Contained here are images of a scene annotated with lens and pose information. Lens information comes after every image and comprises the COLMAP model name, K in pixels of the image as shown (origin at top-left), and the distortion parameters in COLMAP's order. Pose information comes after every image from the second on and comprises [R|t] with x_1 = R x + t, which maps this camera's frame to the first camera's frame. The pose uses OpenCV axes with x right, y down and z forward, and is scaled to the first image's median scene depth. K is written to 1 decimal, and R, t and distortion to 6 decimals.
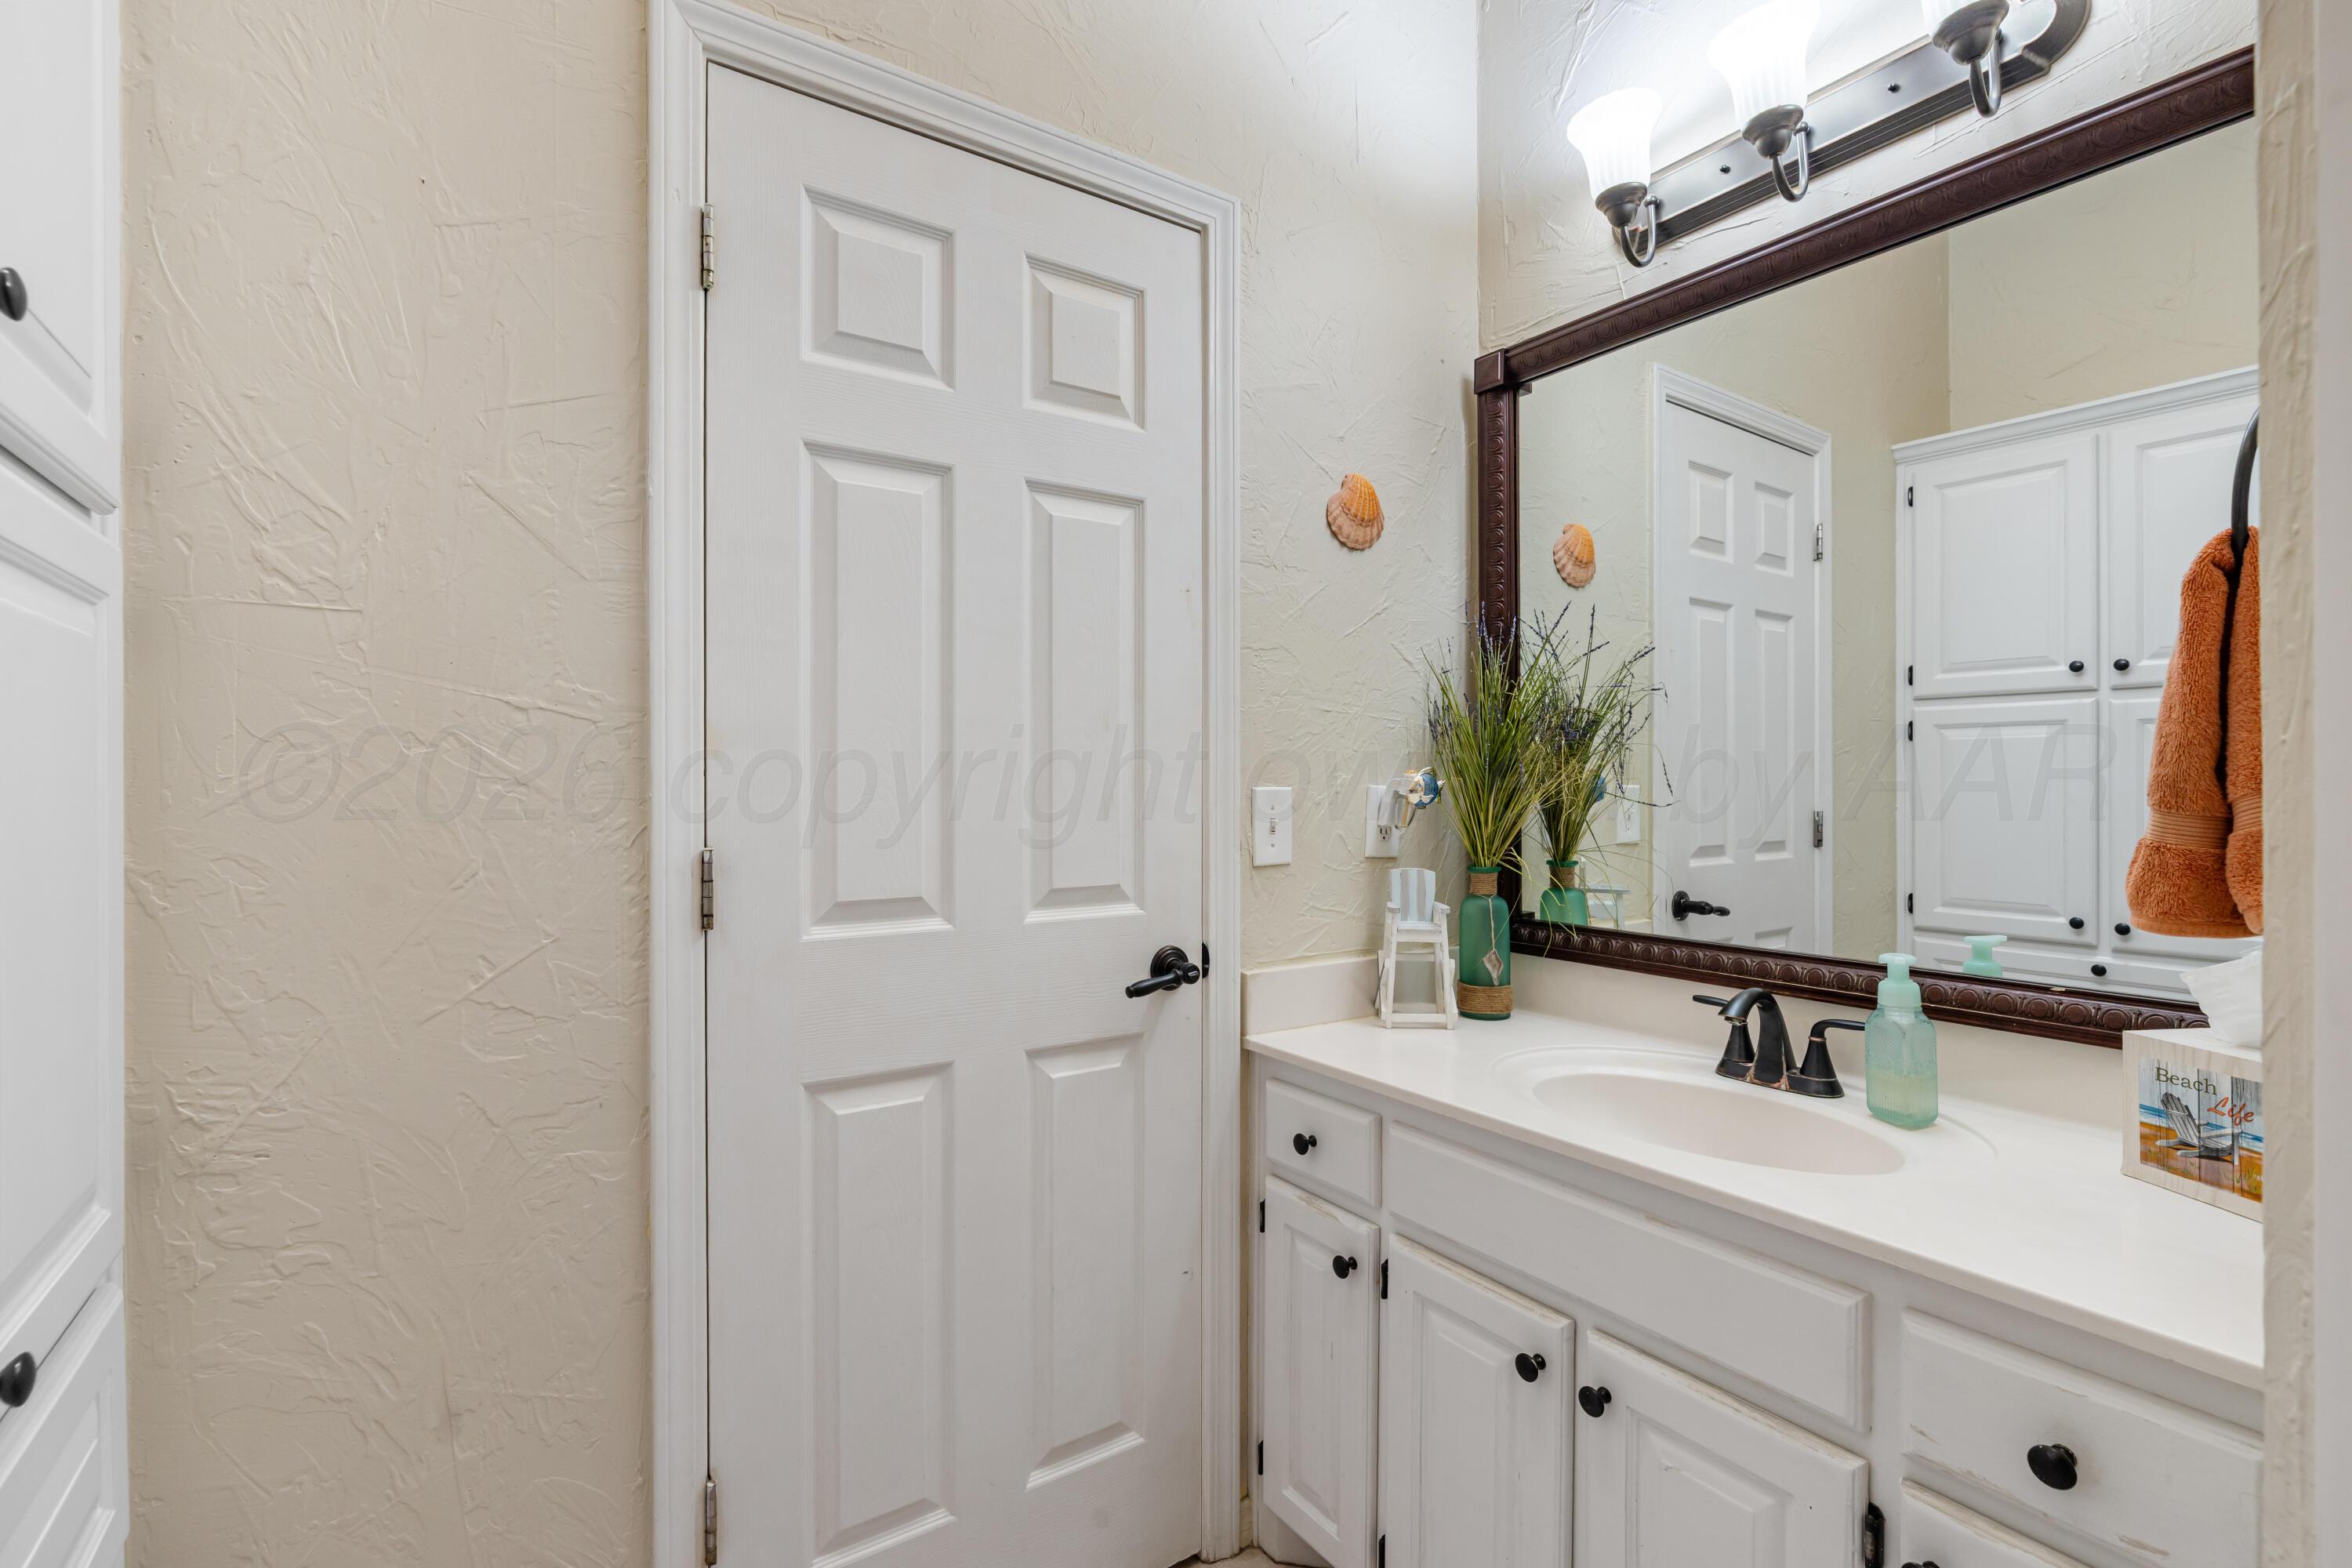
lens RADIAL K [[1064.8, 0, 1178.5], [0, 1064.8, 789.3], [0, 0, 1]] dist [-0.008250, 0.001970]
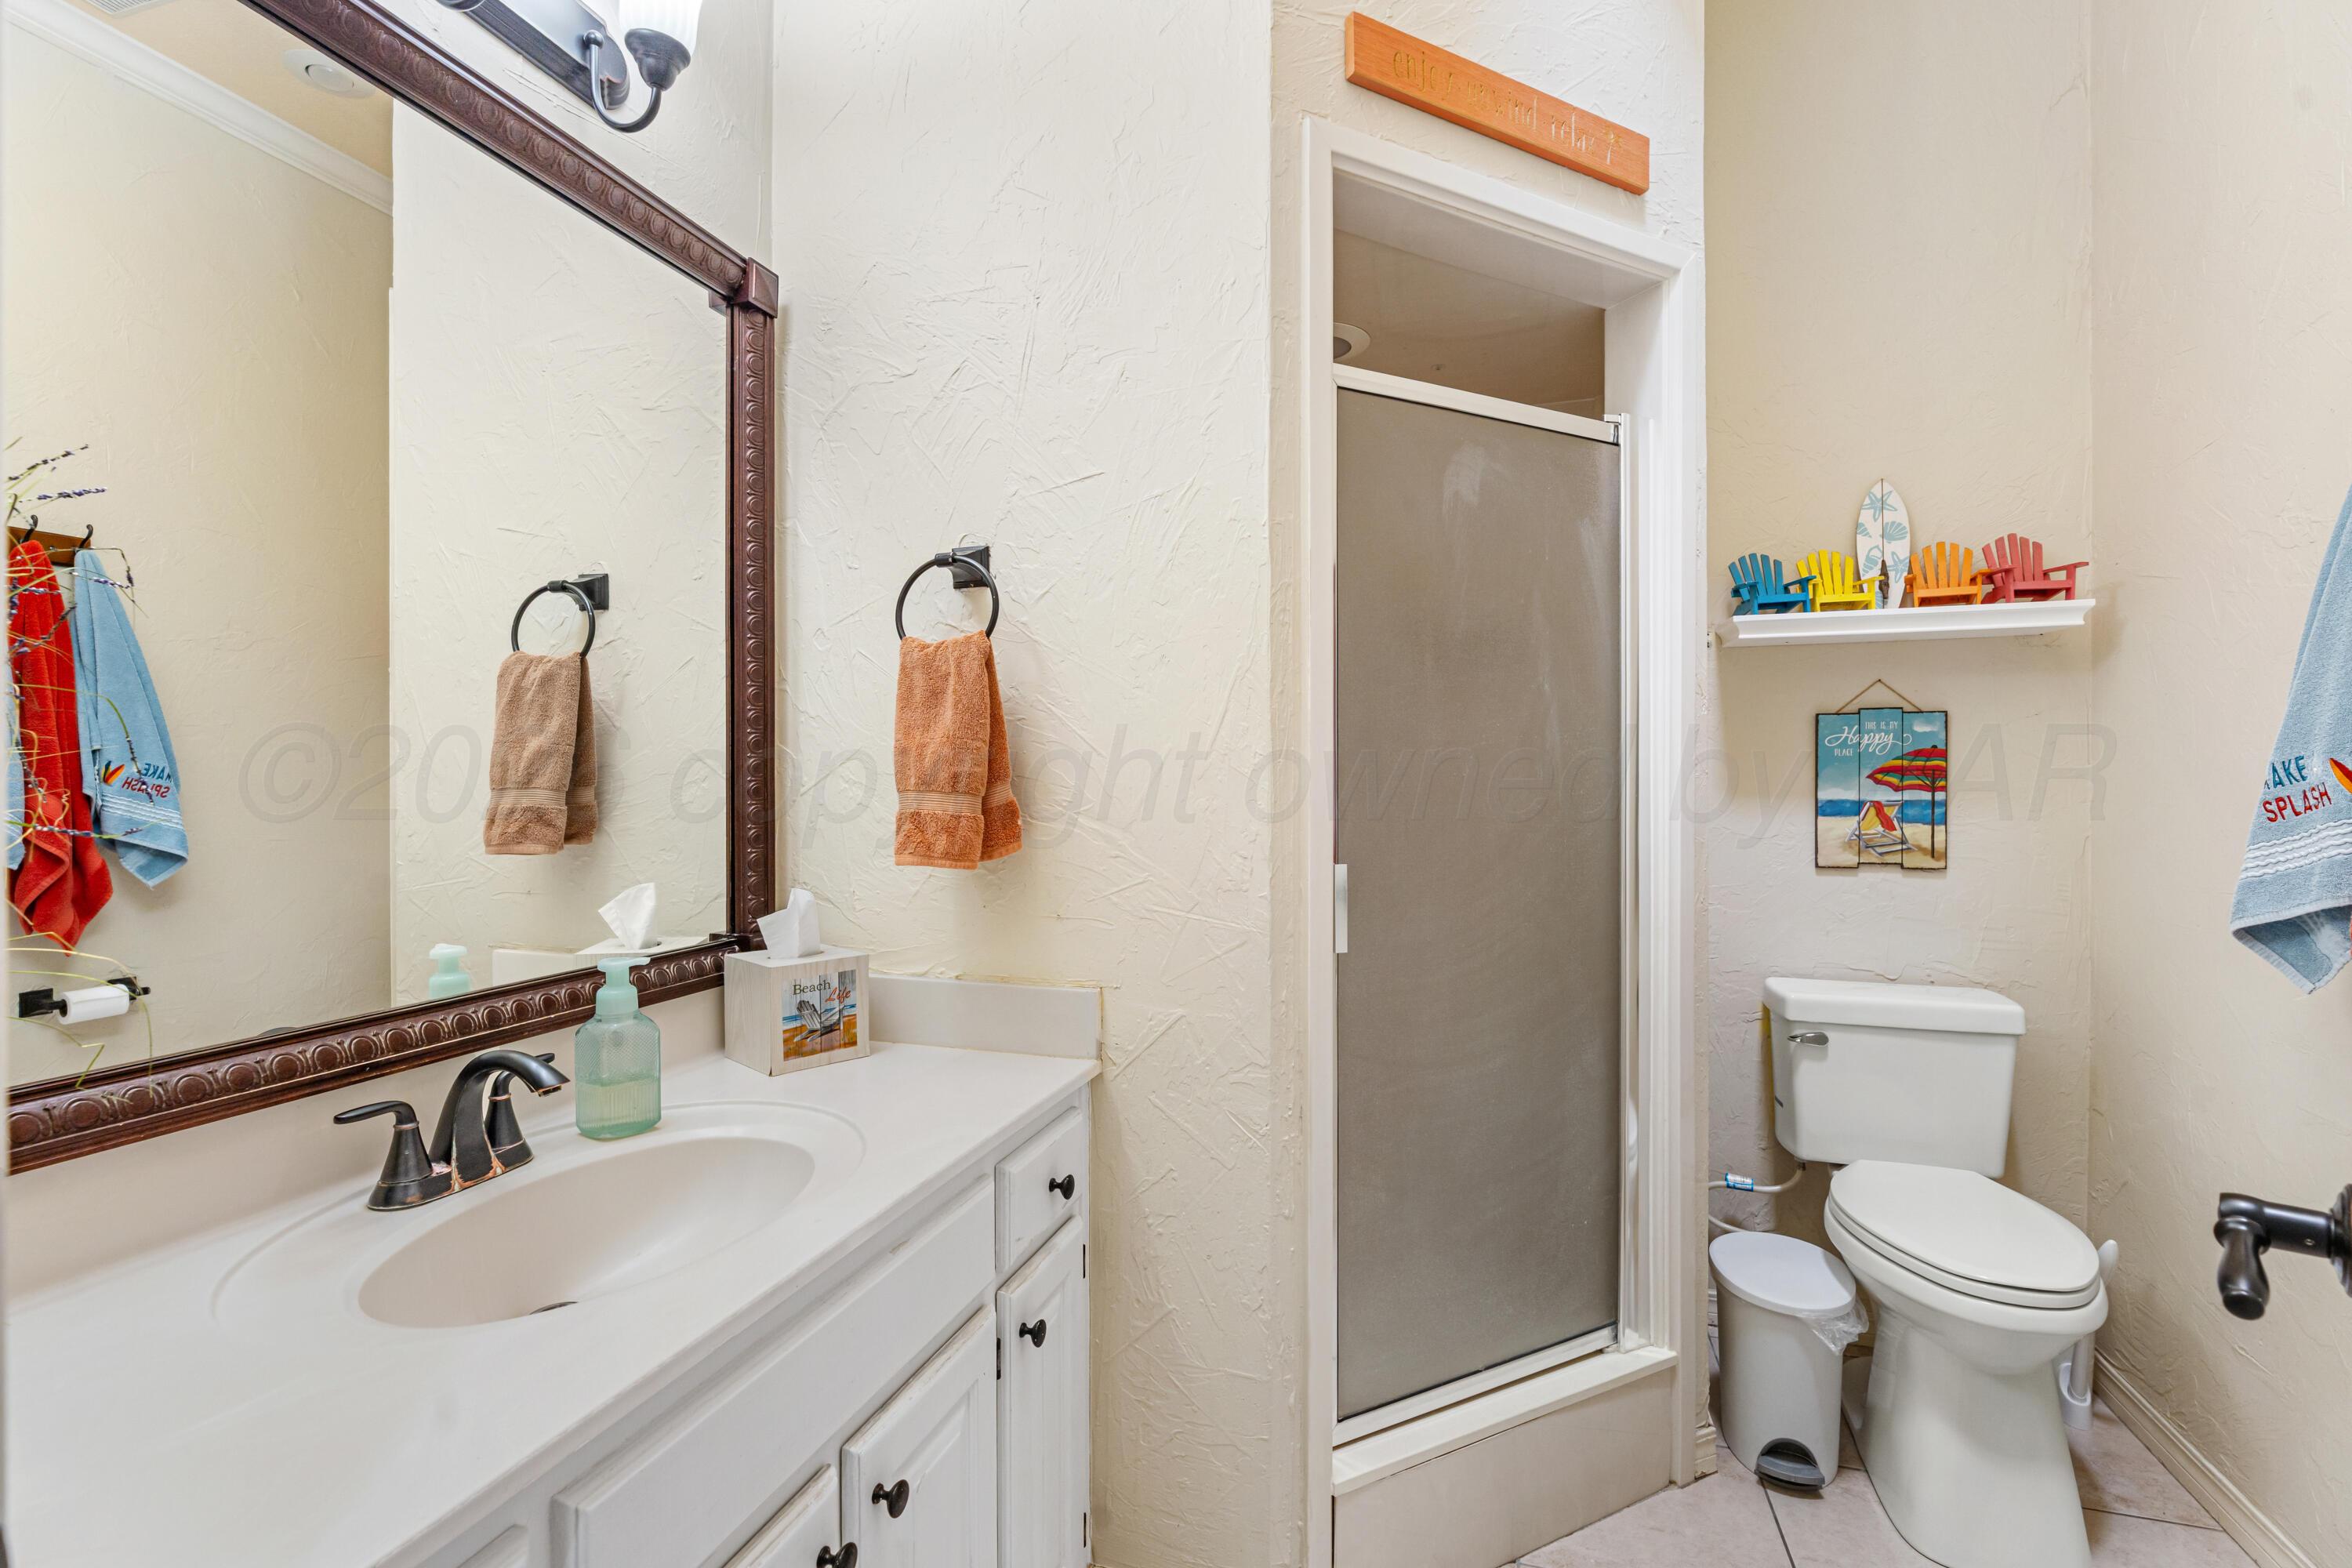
lens RADIAL K [[1064.8, 0, 1174.0], [0, 1064.8, 786.8], [0, 0, 1]] dist [-0.008250, 0.001970]
pose [[-0.640803, 0.000242, 0.767705, -0.446982], [-0.001223, 0.999998, -0.001336, 0.009358], [-0.767704, -0.001795, -0.640802, 1.527987]]
